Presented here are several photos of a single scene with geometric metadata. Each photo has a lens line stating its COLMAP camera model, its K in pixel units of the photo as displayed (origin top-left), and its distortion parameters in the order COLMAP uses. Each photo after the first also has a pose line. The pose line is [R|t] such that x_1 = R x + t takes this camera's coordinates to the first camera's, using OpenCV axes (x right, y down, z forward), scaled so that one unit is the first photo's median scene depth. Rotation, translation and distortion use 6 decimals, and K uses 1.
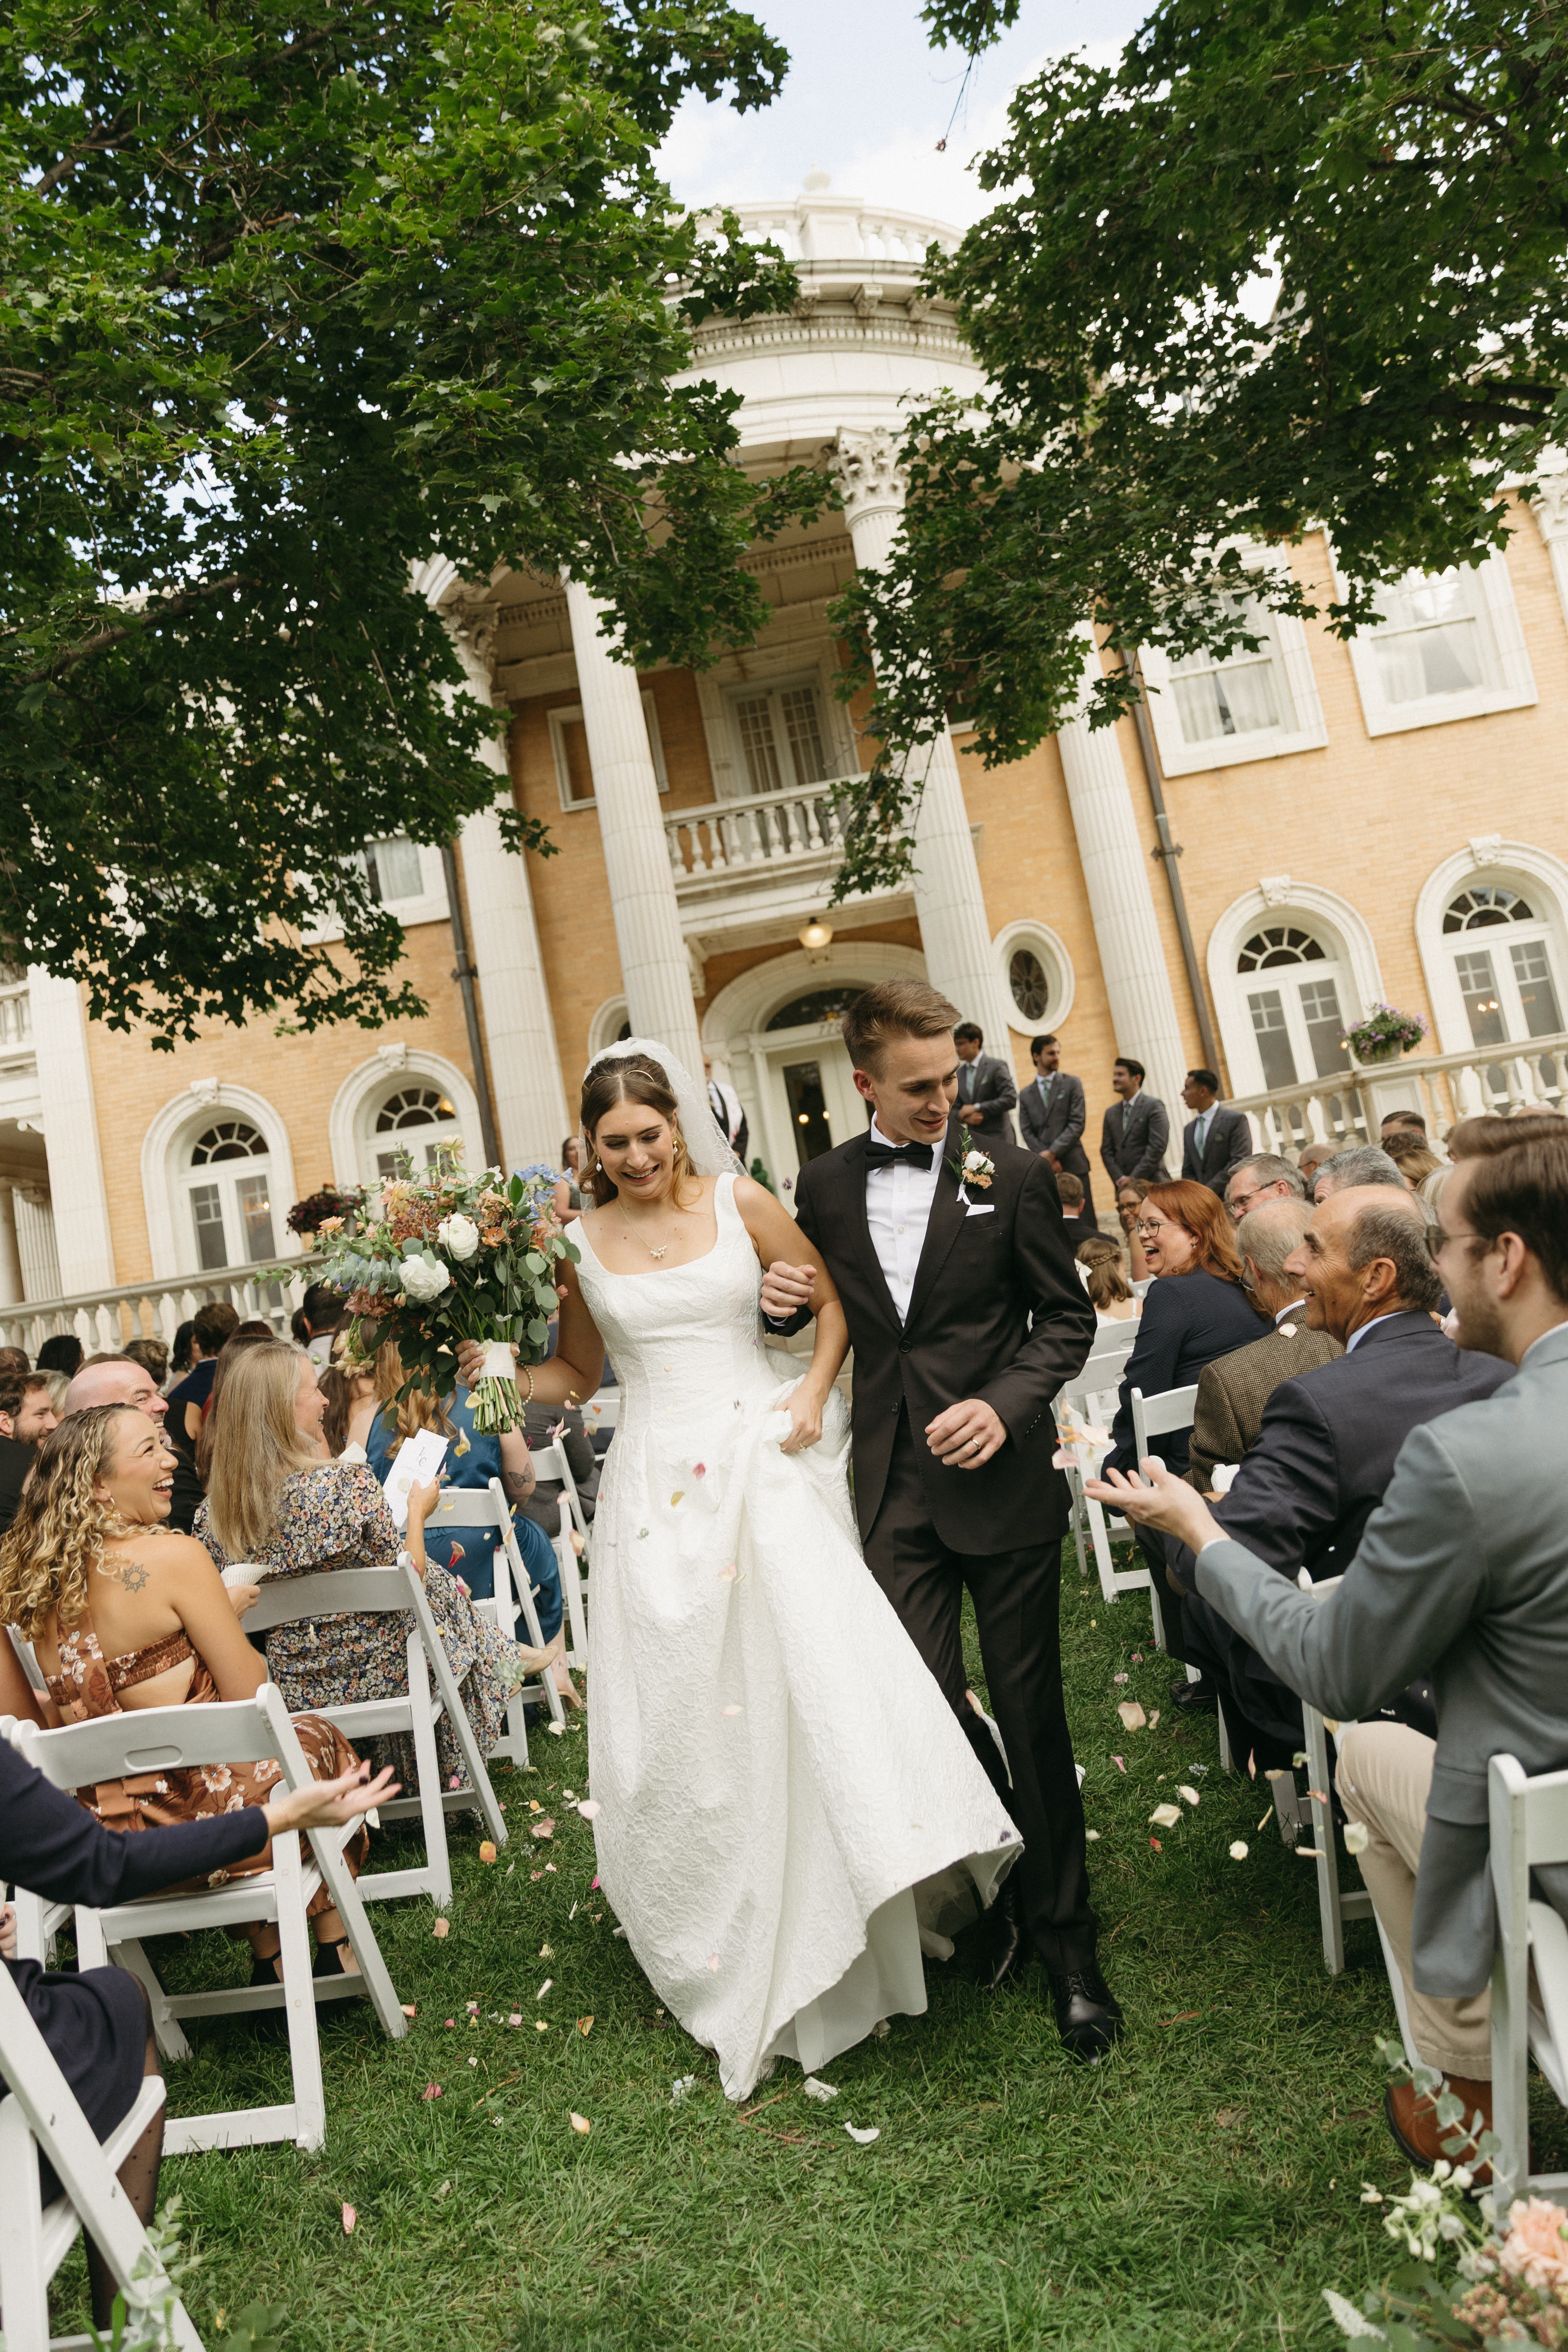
lens RADIAL K [[1961.4, 0, 767.9], [0, 1961.4, 1164.8], [0, 0, 1]] dist [0.012014, 0.018276]
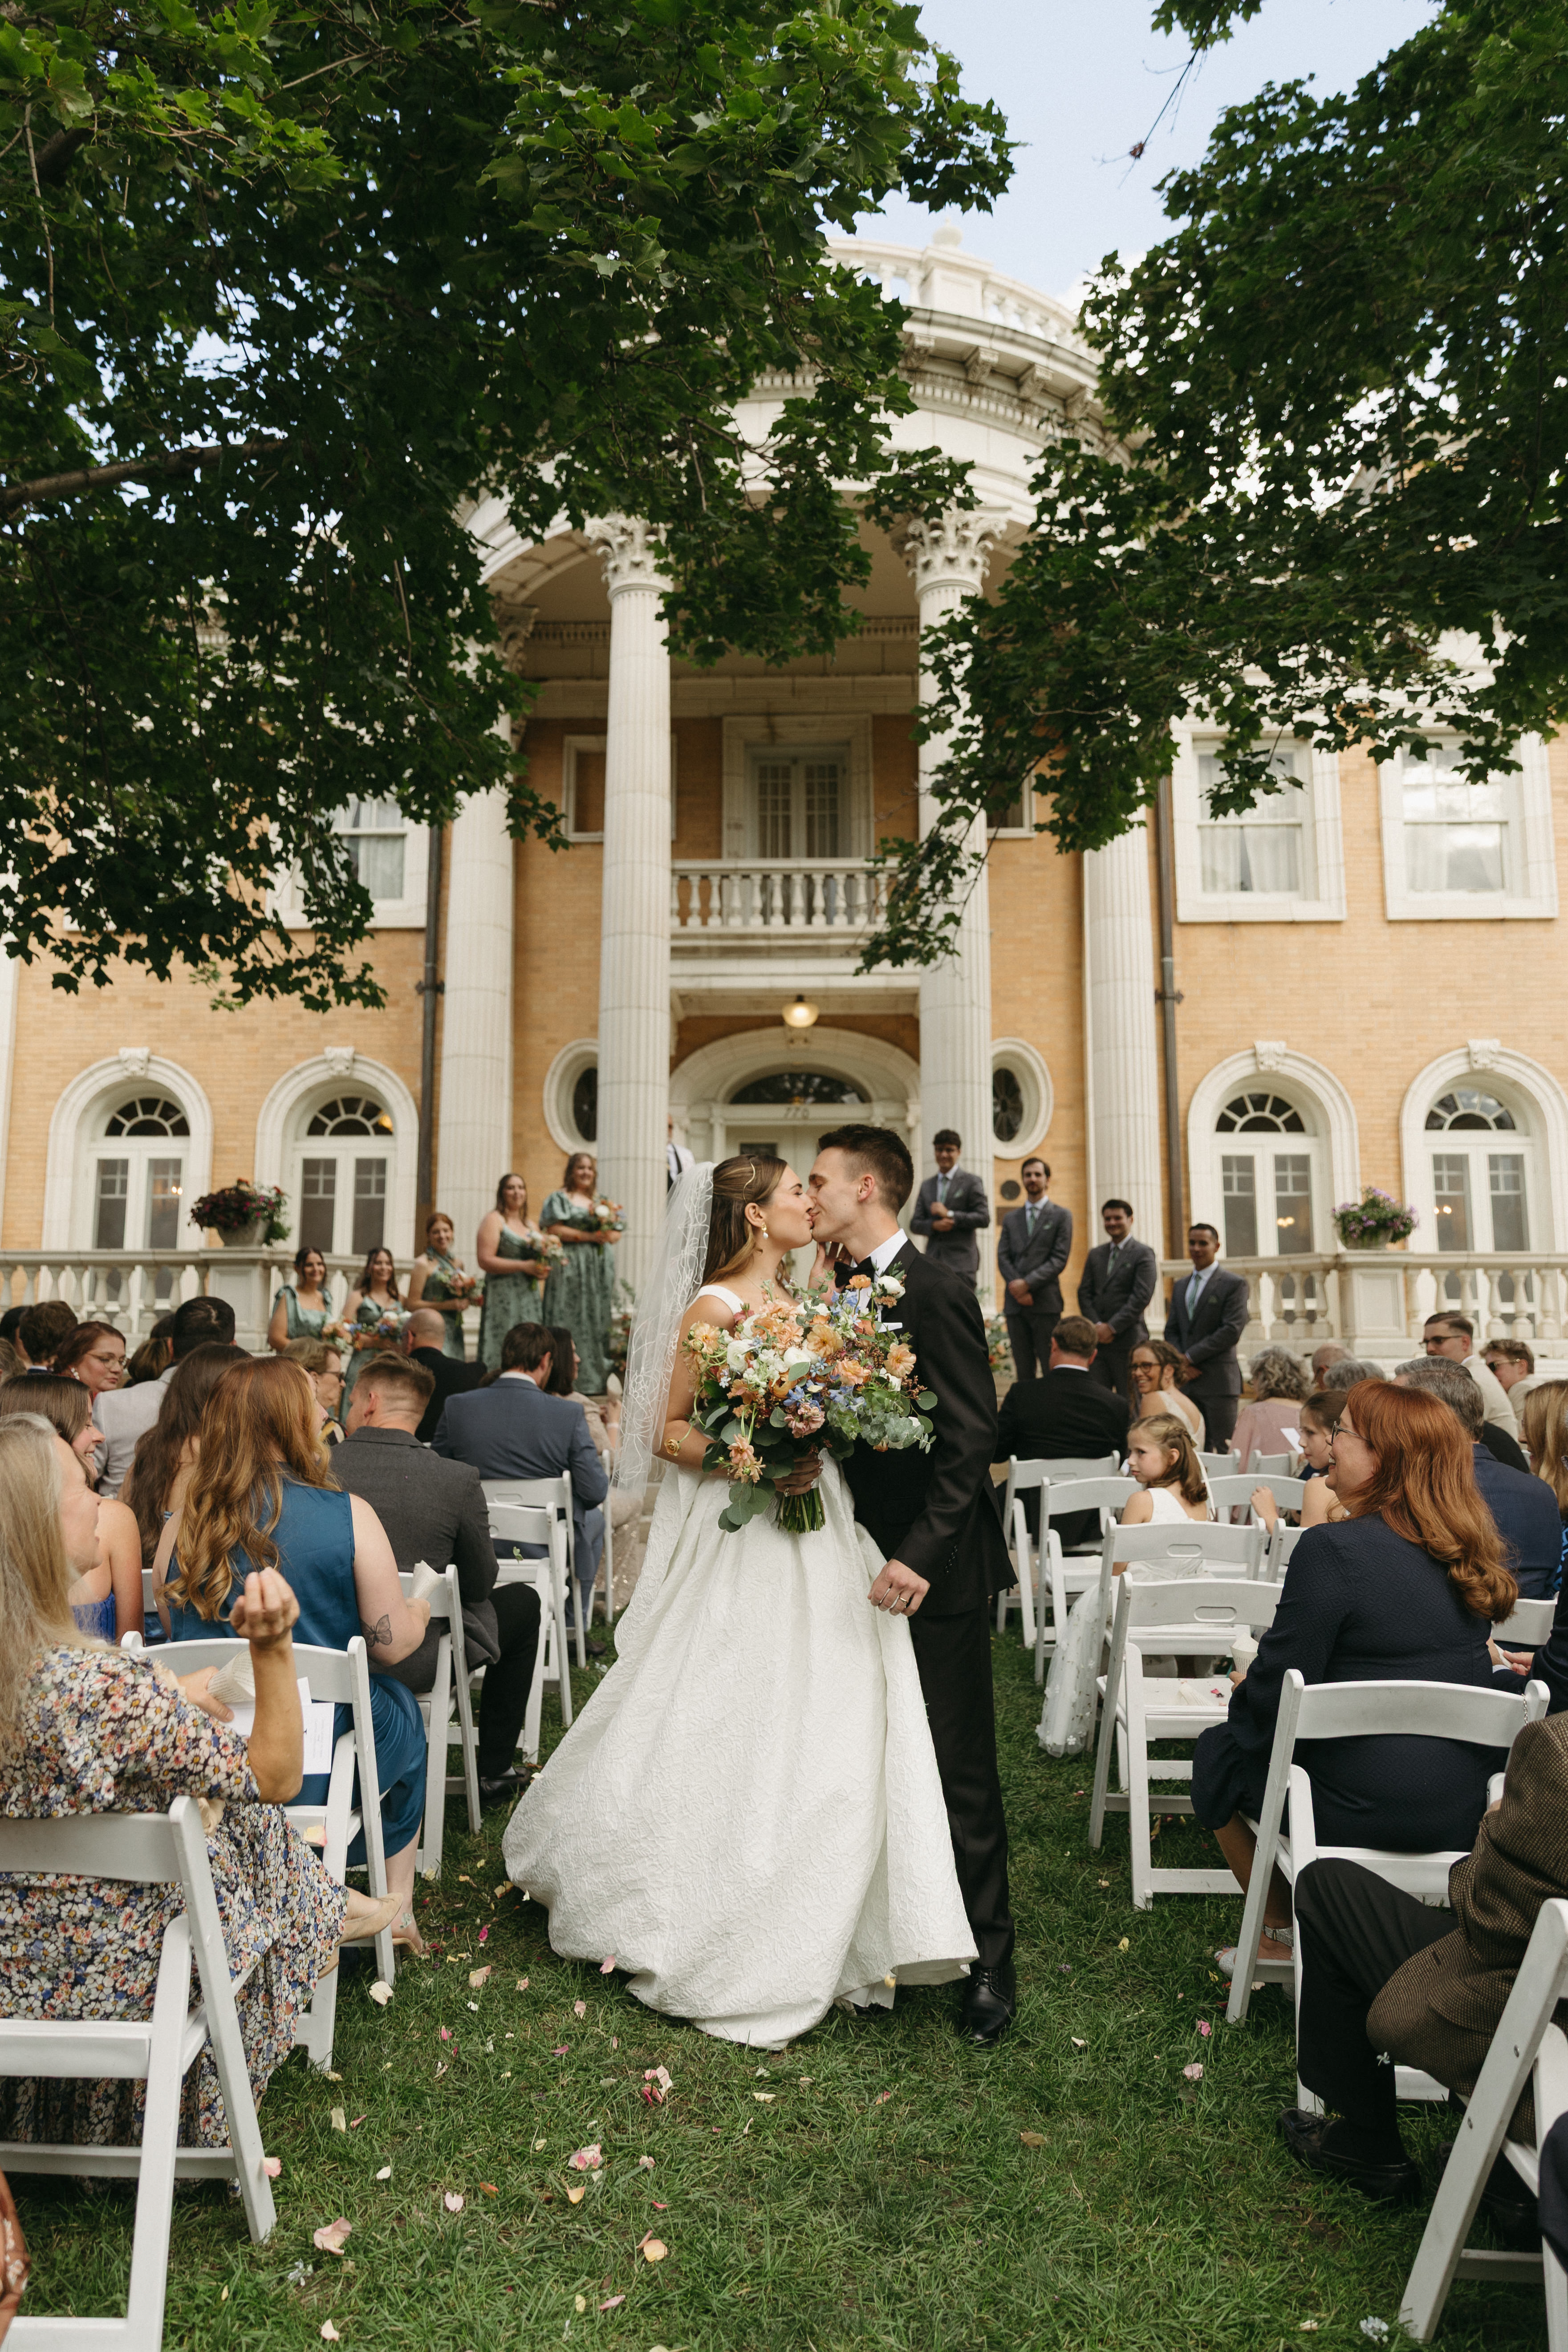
lens RADIAL K [[1845.0, 0, 786.0], [0, 1845.0, 1186.7], [0, 0, 1]] dist [0.015496, 0.001293]
pose [[0.982876, 0.176263, 0.053714, -0.026660], [-0.174485, 0.983994, -0.036203, -0.000074], [-0.059236, 0.026211, 0.997900, 0.165857]]
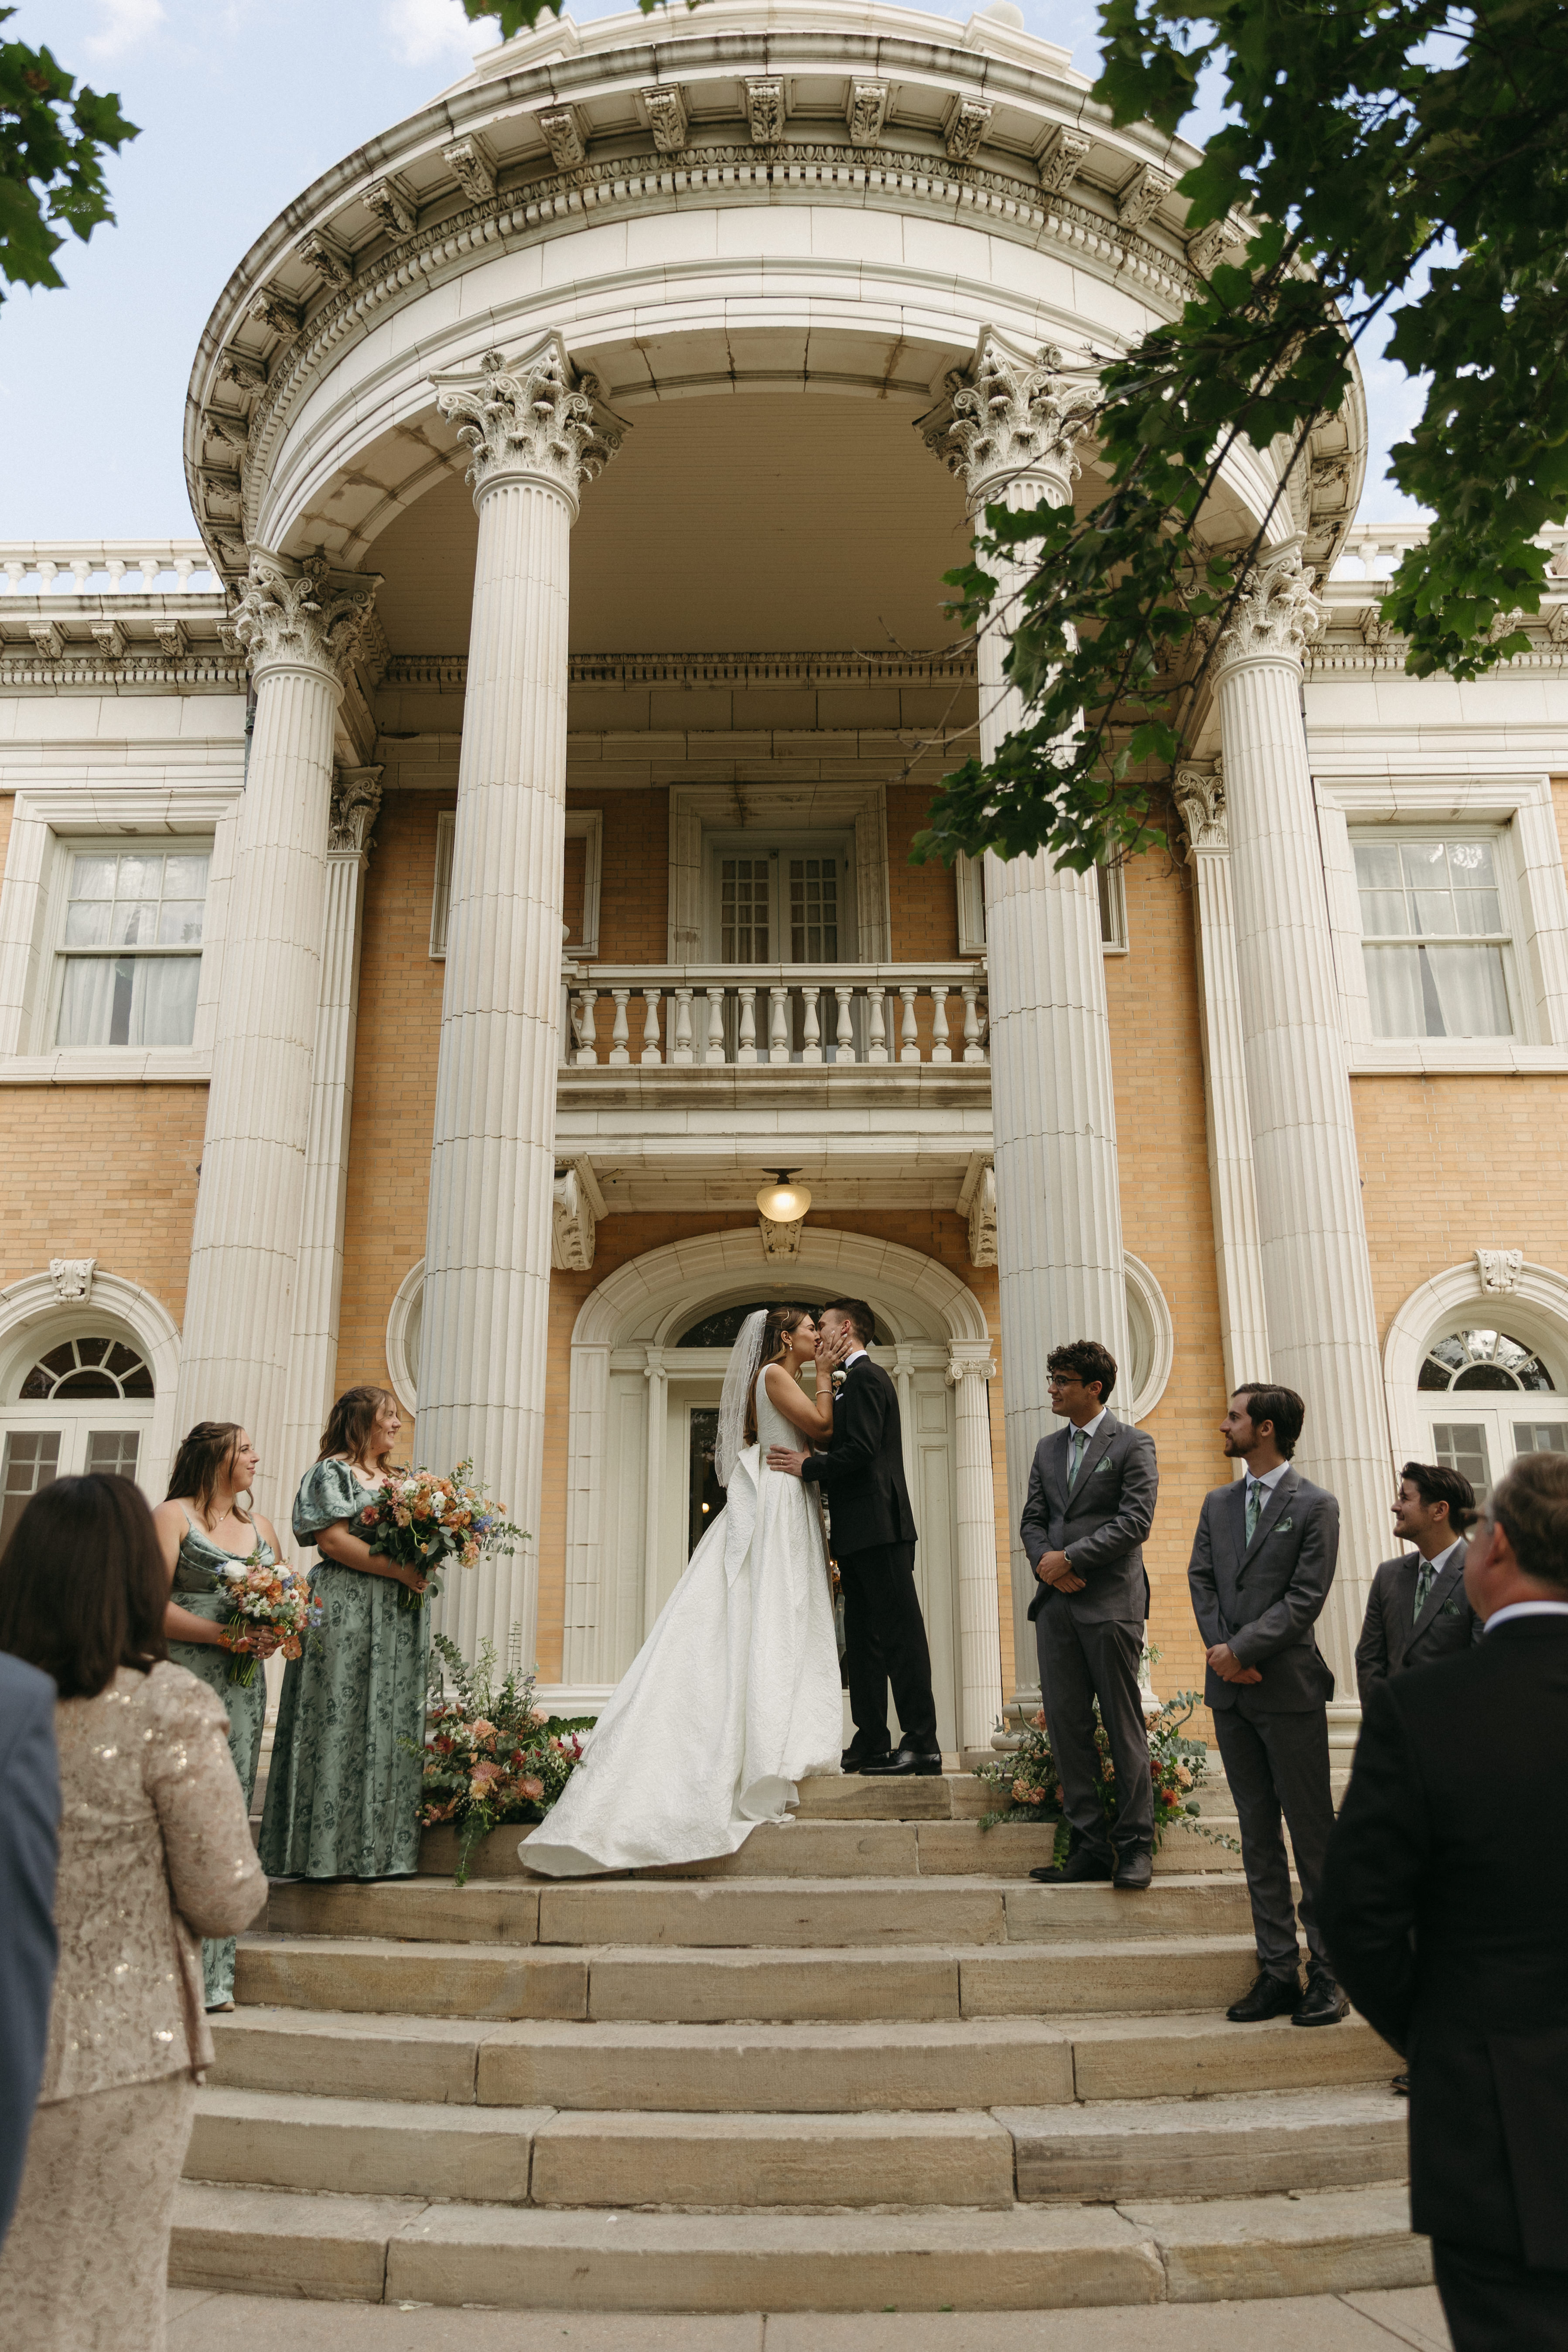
lens RADIAL K [[1961.5, 0, 768.4], [0, 1961.5, 1141.0], [0, 0, 1]] dist [0.012014, 0.018276]
pose [[0.983307, 0.180542, 0.022634, 0.003446], [-0.171447, 0.960983, -0.217064, -0.000110], [-0.060940, 0.209560, 0.975895, 0.640929]]
